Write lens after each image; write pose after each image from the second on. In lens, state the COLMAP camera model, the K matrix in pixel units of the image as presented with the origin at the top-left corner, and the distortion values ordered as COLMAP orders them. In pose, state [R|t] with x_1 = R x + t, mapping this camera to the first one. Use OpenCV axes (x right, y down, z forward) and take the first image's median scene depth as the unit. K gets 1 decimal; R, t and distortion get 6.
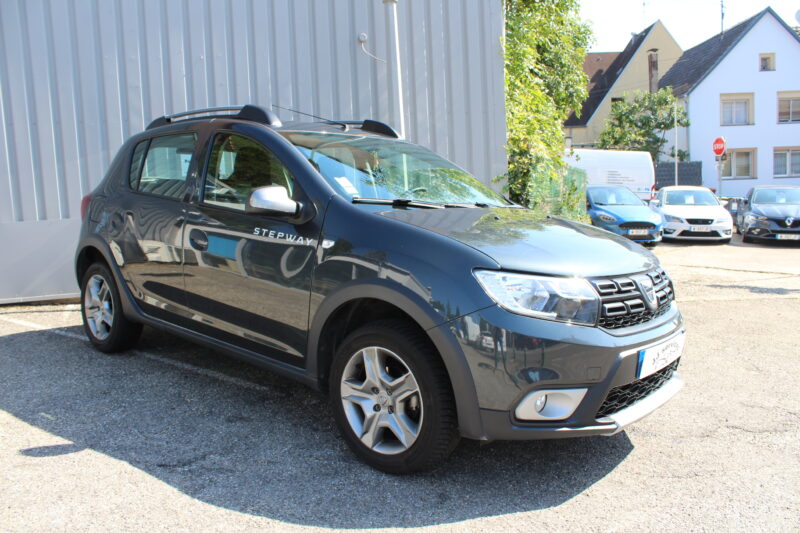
lens RADIAL K [[669.7, 0, 400.0], [0, 669.7, 266.5], [0, 0, 1]] dist [-0.104115, 0.003778]
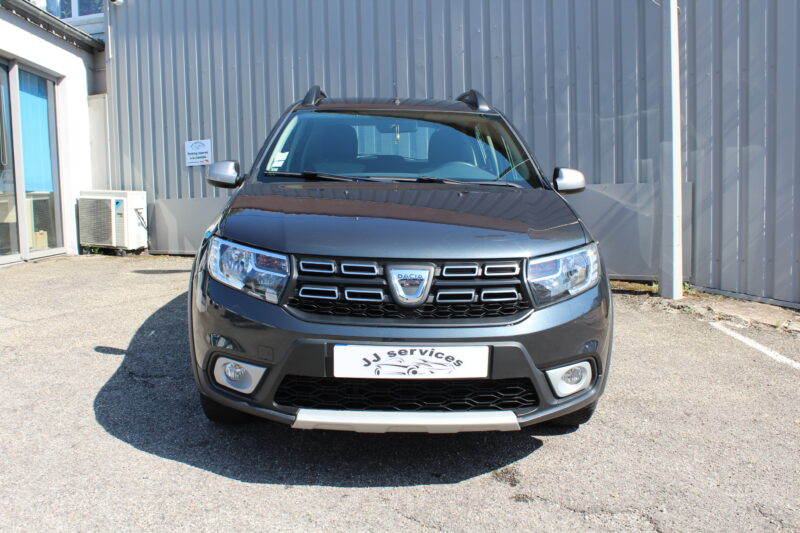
lens RADIAL K [[766.0, 0, 400.0], [0, 766.0, 266.5], [0, 0, 1]] dist [-0.086112, -0.006218]
pose [[0.672370, 0.096366, -0.733916, 0.980429], [-0.091429, 0.994709, 0.046848, -0.023804], [0.734547, 0.035602, 0.677623, 0.322841]]
